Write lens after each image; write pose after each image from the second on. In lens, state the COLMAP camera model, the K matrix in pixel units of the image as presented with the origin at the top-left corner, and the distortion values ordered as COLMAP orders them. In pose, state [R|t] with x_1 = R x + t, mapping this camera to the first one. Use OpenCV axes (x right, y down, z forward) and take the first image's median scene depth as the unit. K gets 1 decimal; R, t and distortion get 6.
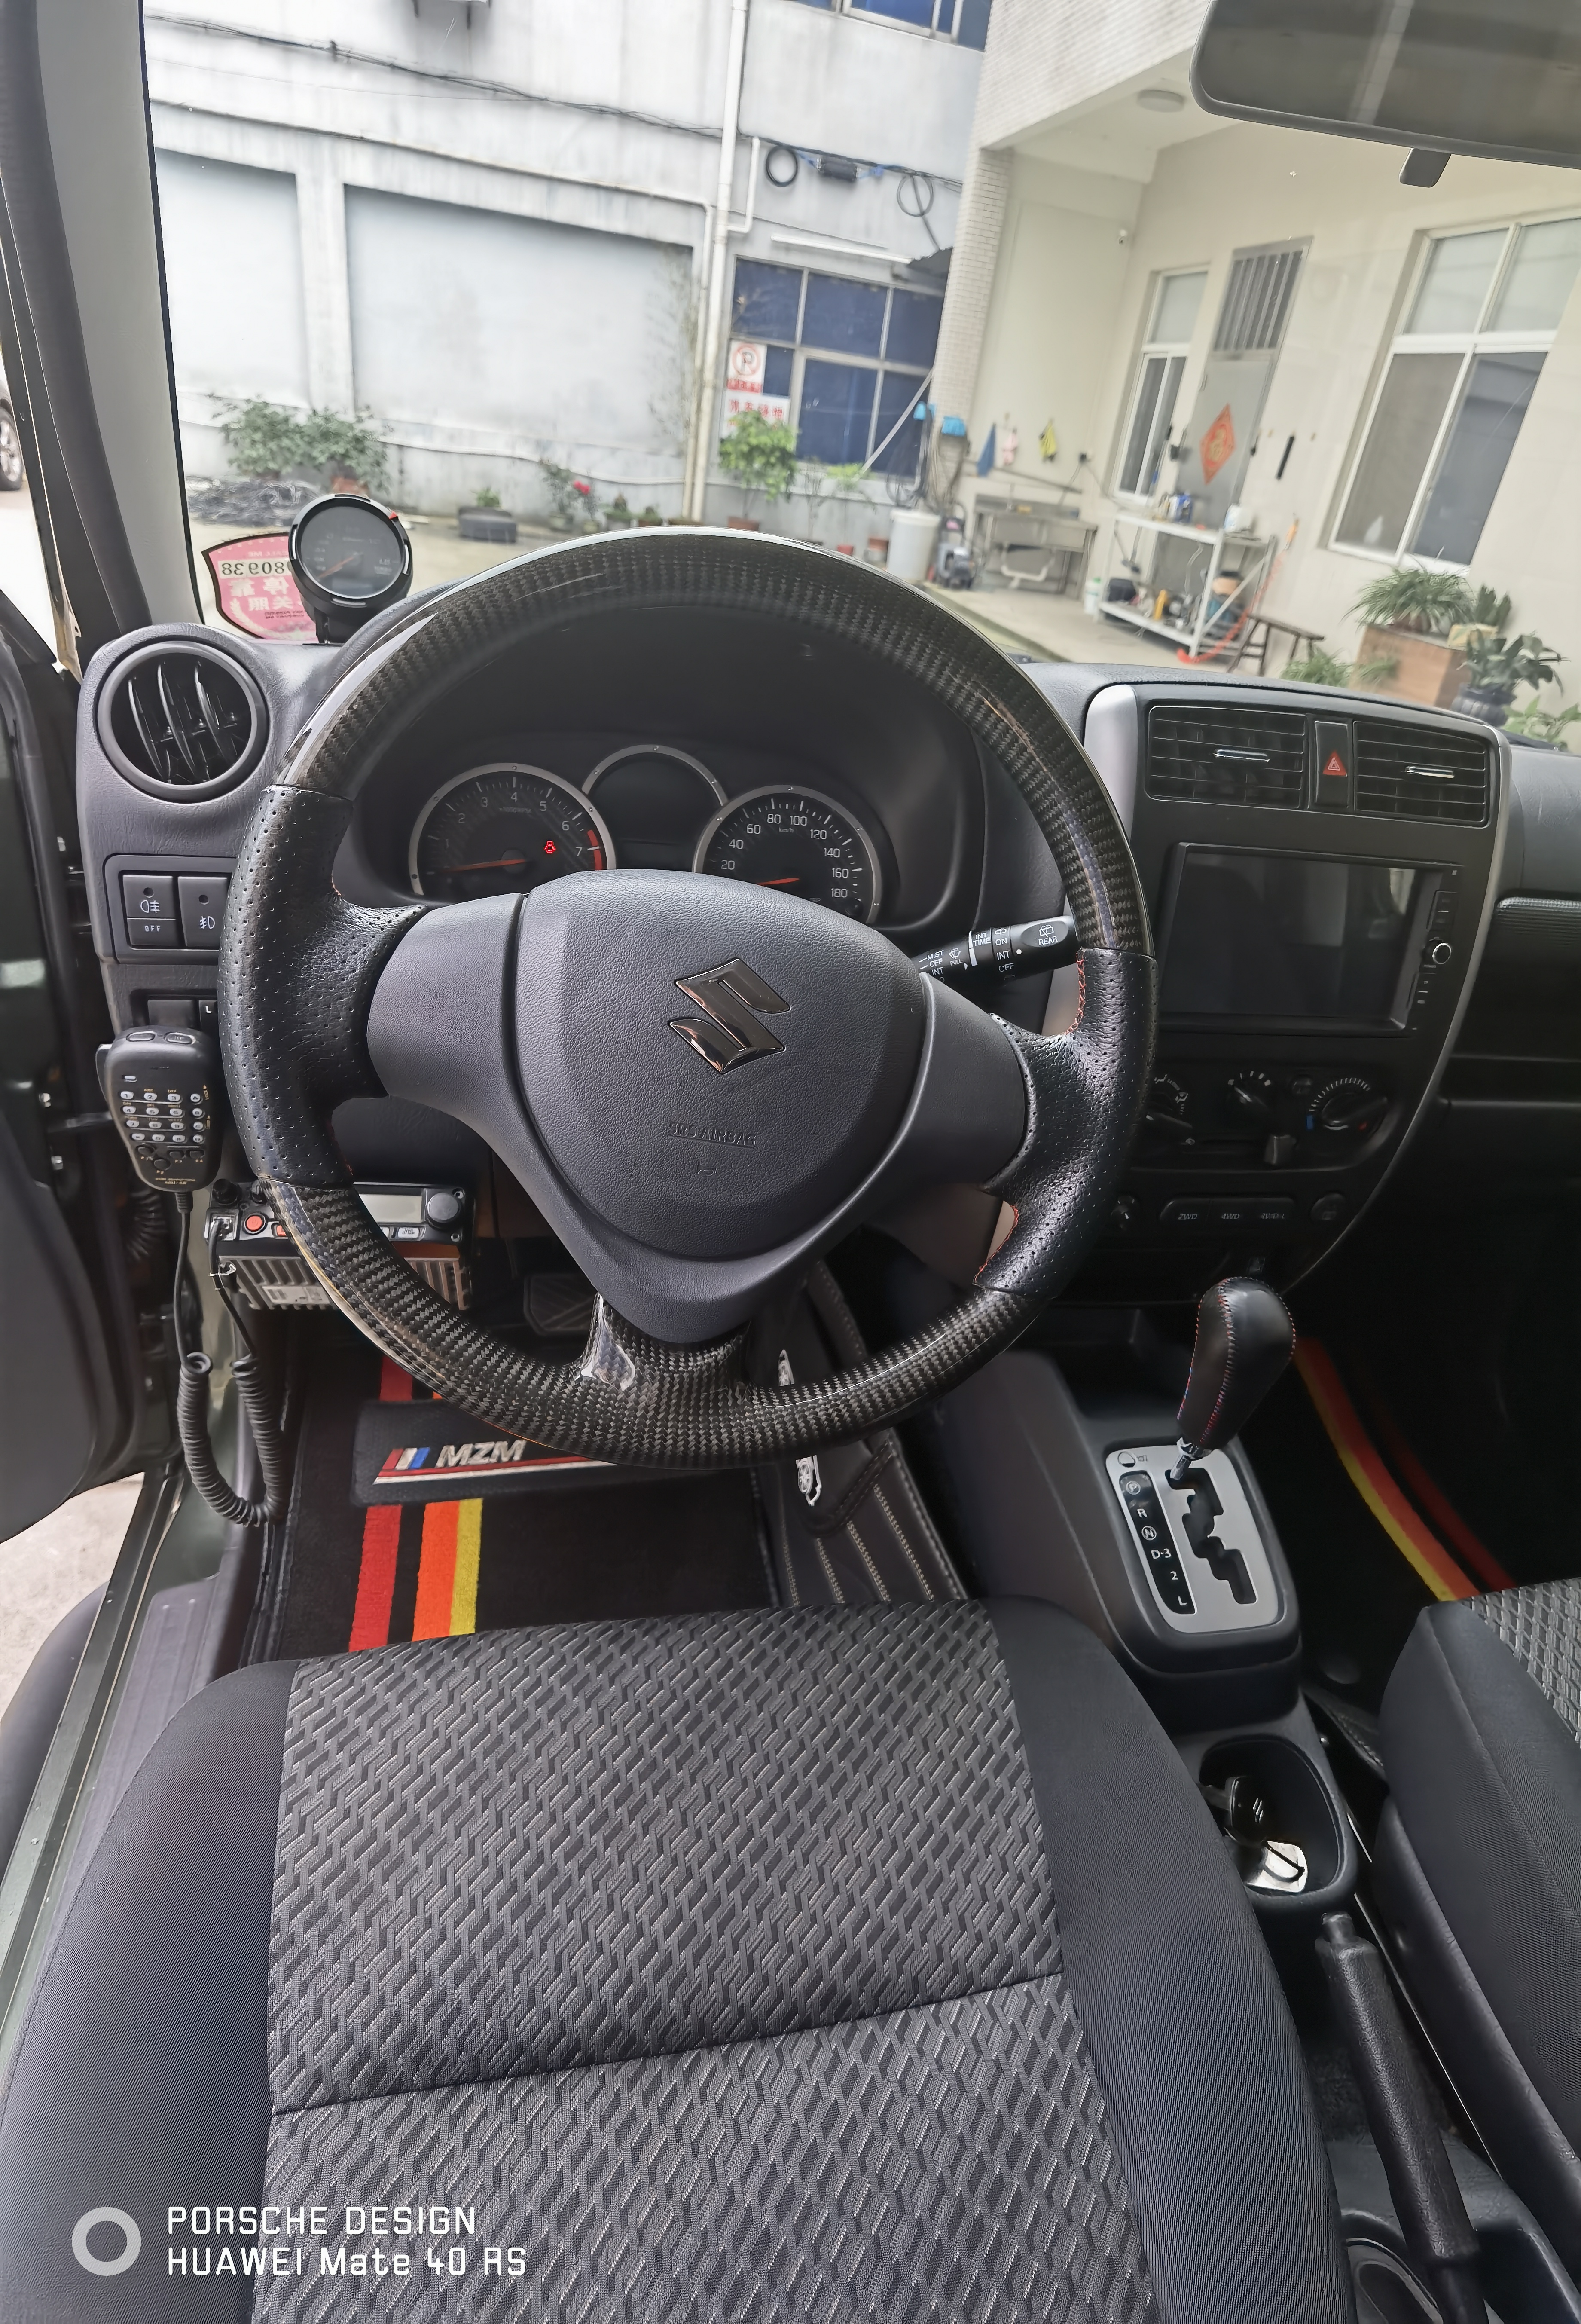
lens RADIAL K [[1192.7, 0, 815.7], [0, 1192.7, 1163.7], [0, 0, 1]] dist [-0.054017, 0.006083]
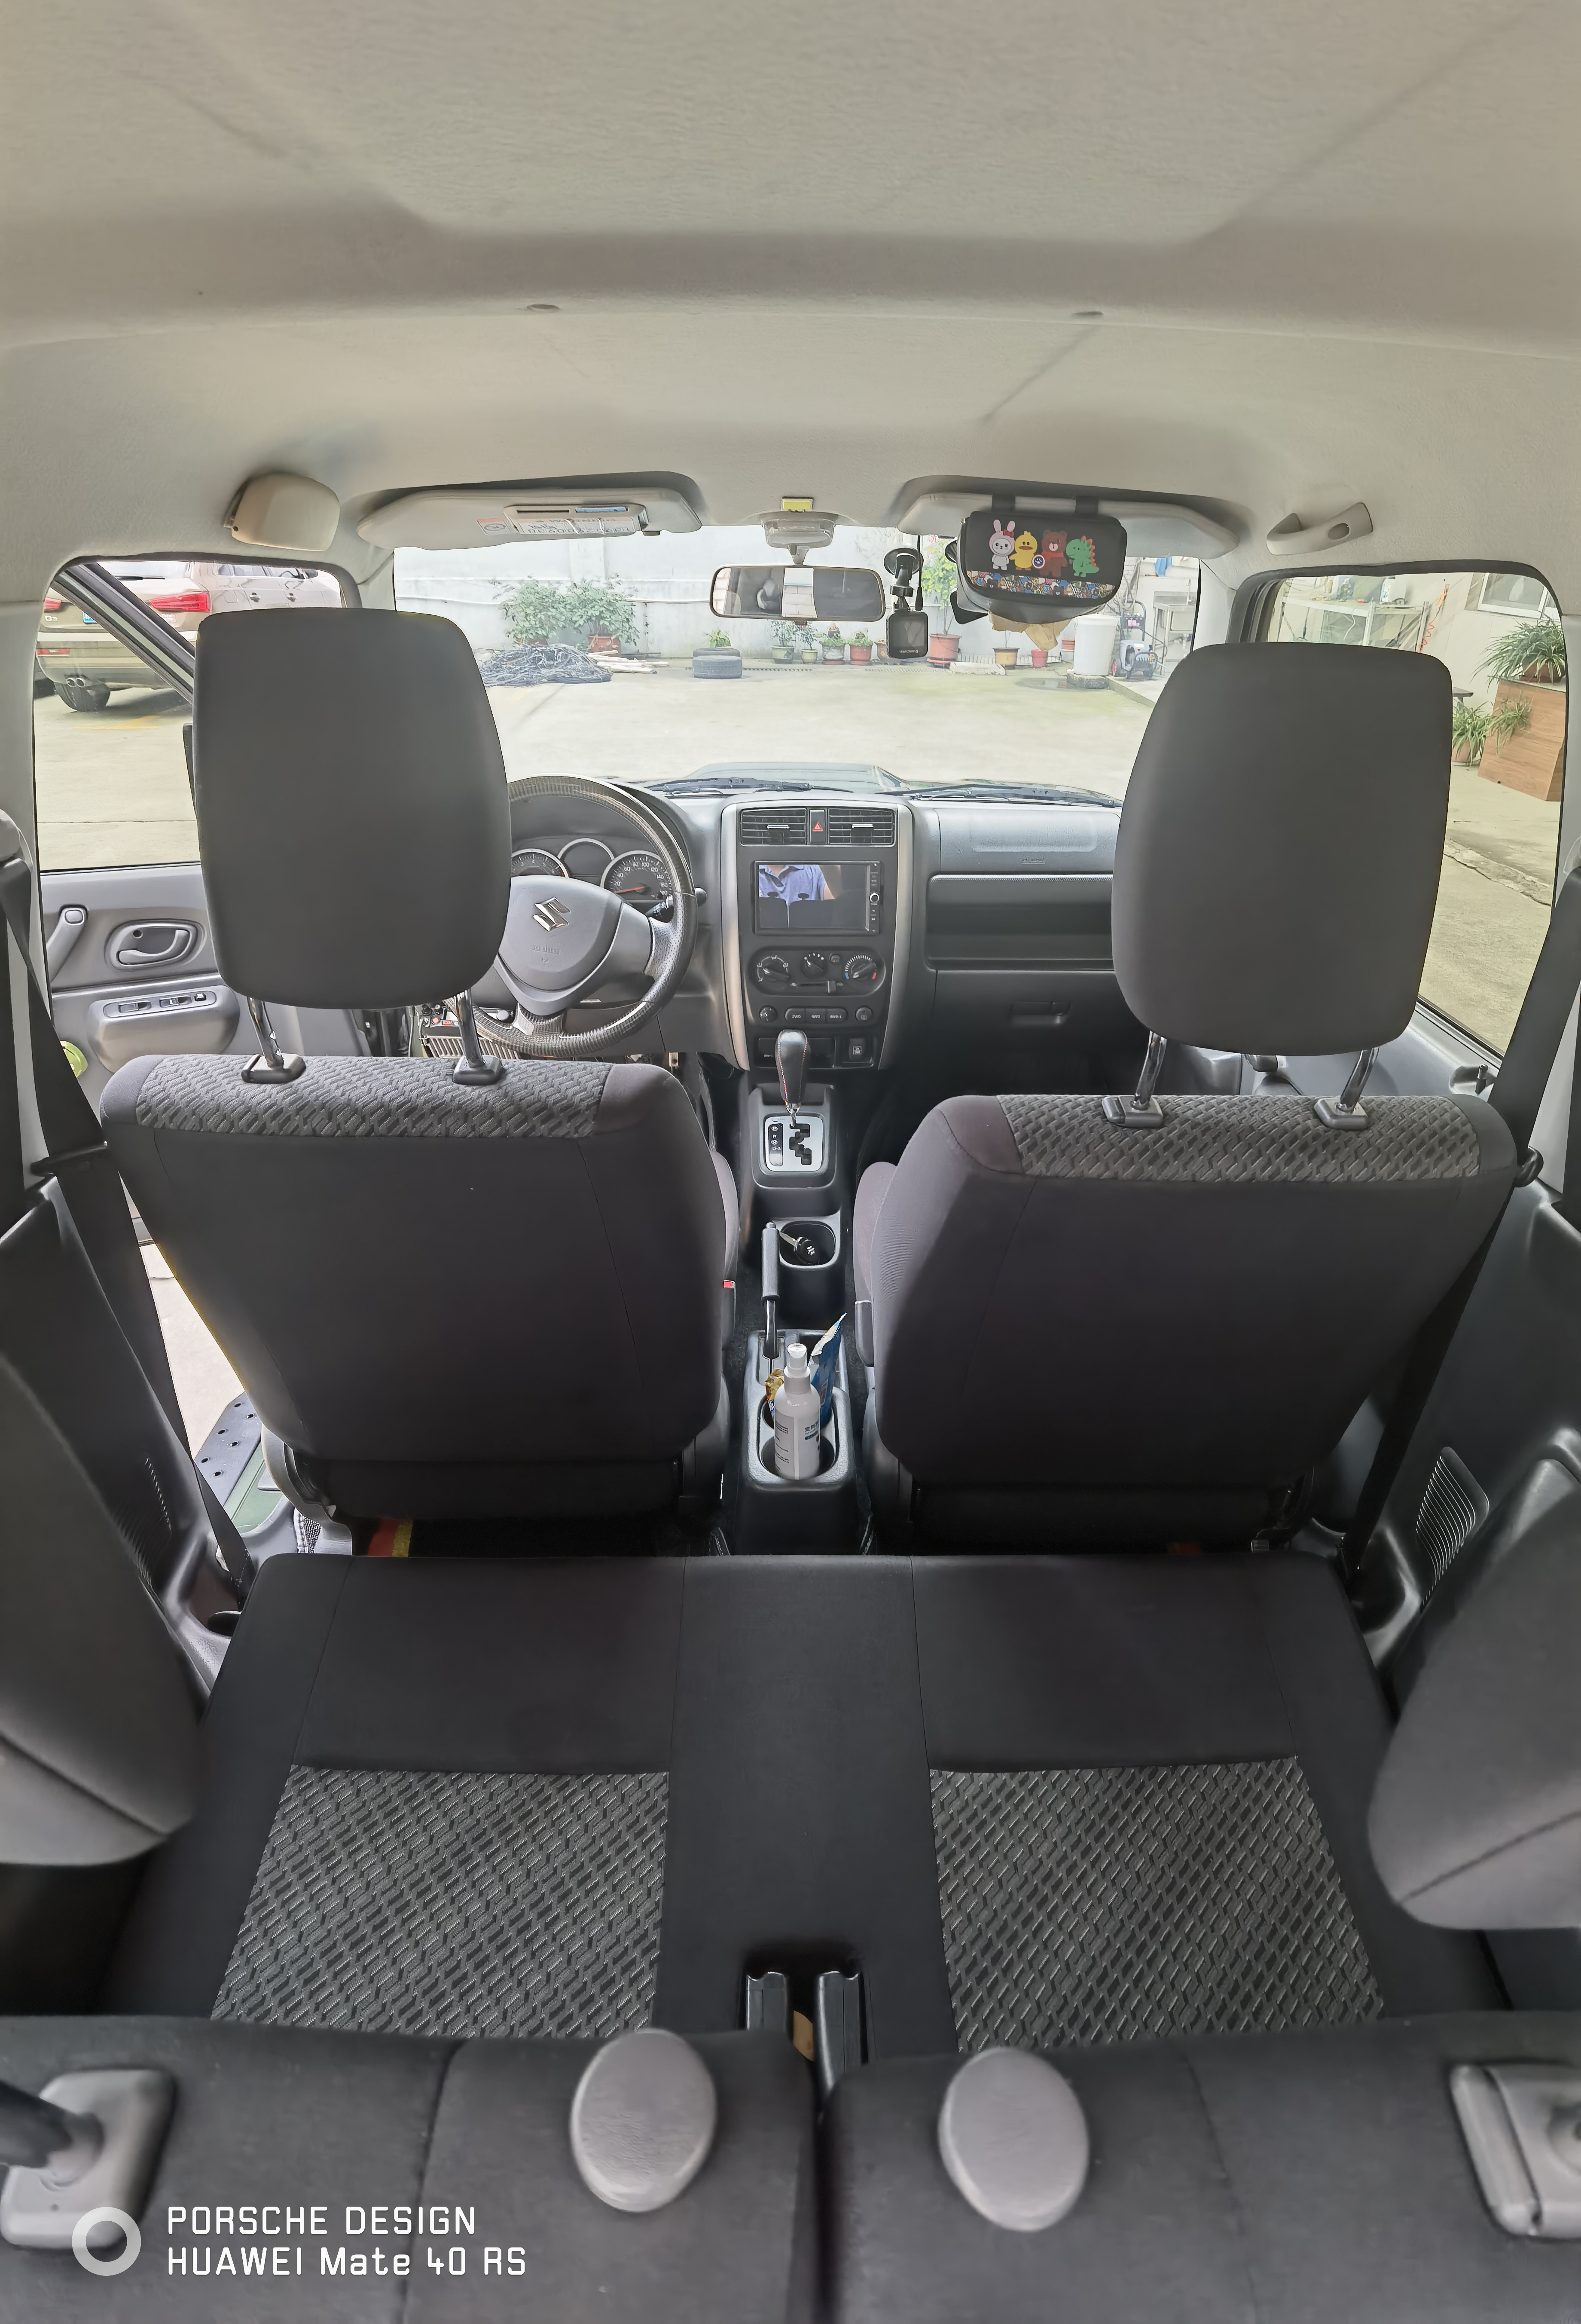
lens RADIAL K [[1192.7, 0, 810.6], [0, 1192.7, 1169.1], [0, 0, 1]] dist [-0.054017, 0.006083]
pose [[0.976531, -0.016810, -0.214718, 0.096621], [0.001706, 0.997522, -0.070333, 0.059412], [0.215368, 0.068316, 0.974140, -0.148873]]
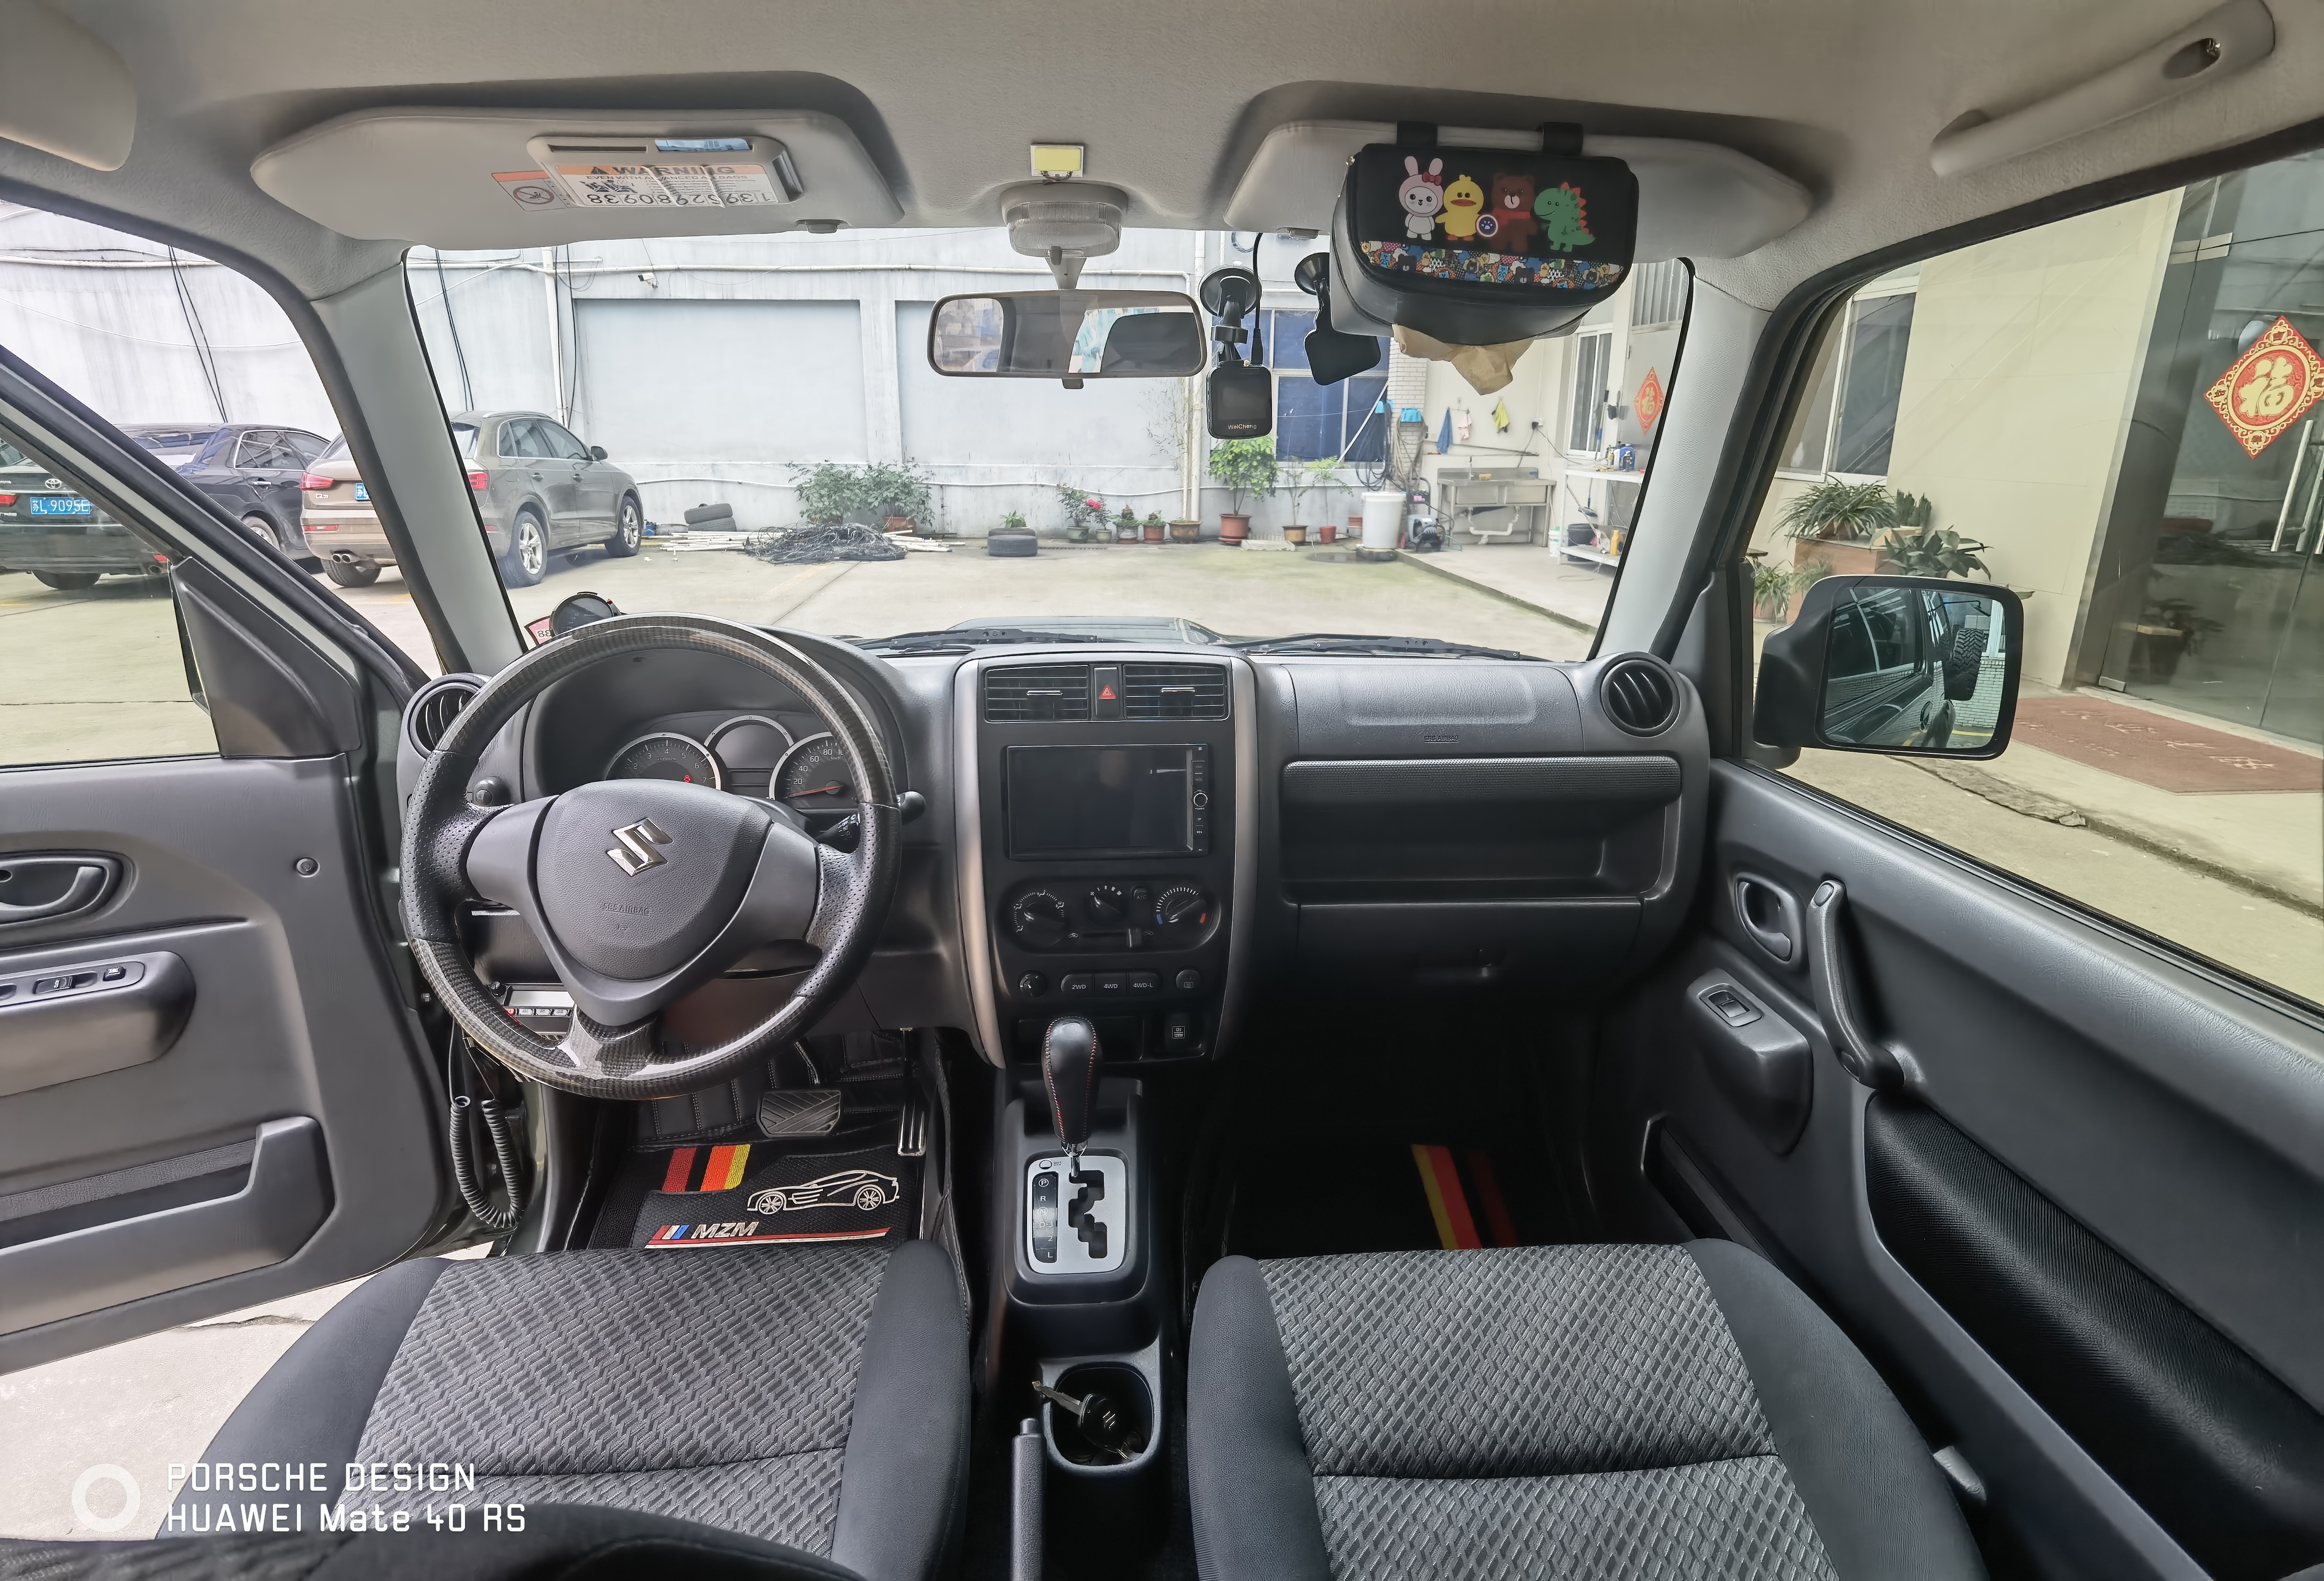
lens RADIAL K [[1192.7, 0, 1169.8], [0, 1192.7, 792.2], [0, 0, 1]] dist [-0.054017, 0.006083]
pose [[0.984341, -0.078083, -0.158038, 0.076919], [0.033432, 0.962965, -0.267545, 0.023452], [0.173076, 0.258072, 0.950496, -0.050627]]
